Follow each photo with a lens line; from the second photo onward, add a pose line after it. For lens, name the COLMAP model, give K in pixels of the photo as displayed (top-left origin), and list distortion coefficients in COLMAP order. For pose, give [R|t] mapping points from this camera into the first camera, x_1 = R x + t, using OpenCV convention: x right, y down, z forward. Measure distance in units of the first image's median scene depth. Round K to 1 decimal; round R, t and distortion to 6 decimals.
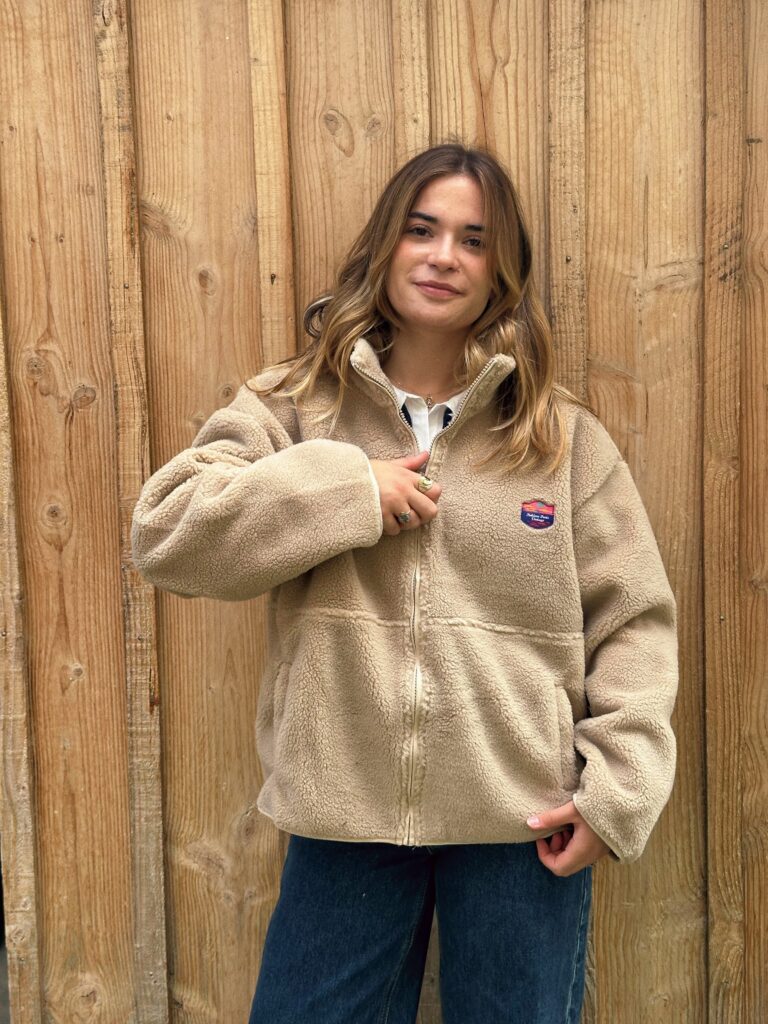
lens RADIAL K [[1398.8, 0, 384.0], [0, 1398.8, 512.0], [0, 0, 1]] dist [0.194615, -0.469892]
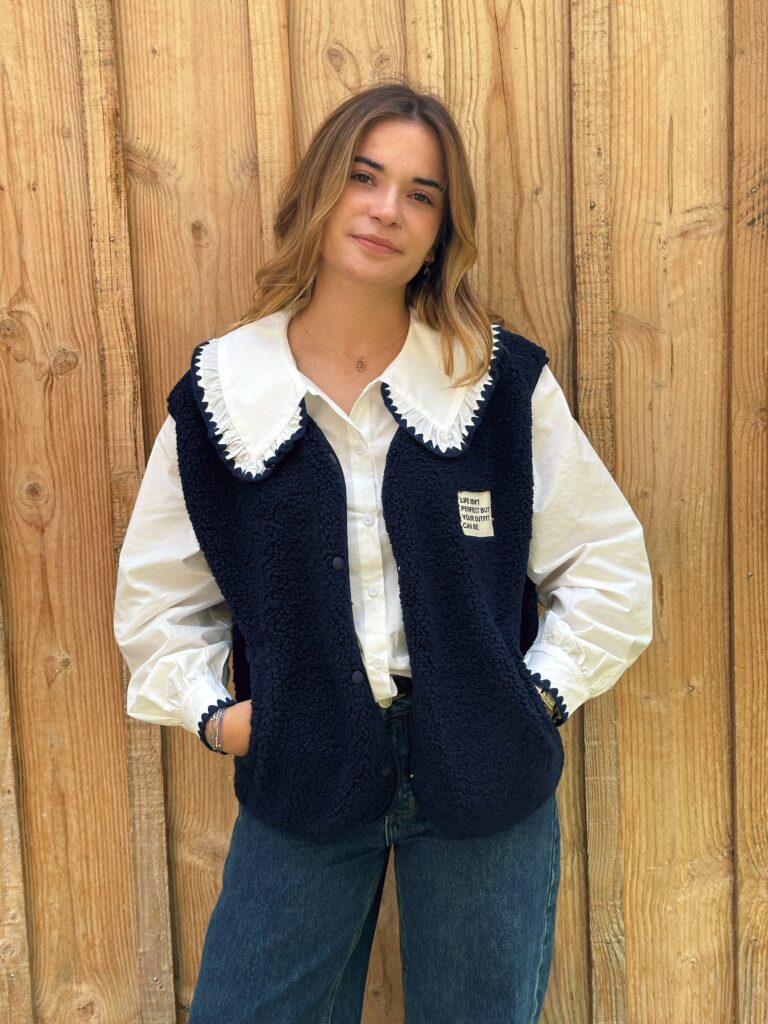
lens RADIAL K [[1398.8, 0, 384.0], [0, 1398.8, 512.0], [0, 0, 1]] dist [0.194615, -0.469892]
pose [[0.989183, -0.038845, 0.141451, -0.145201], [0.033833, 0.998717, 0.037670, -0.012898], [-0.142733, -0.032477, 0.989228, 0.068576]]
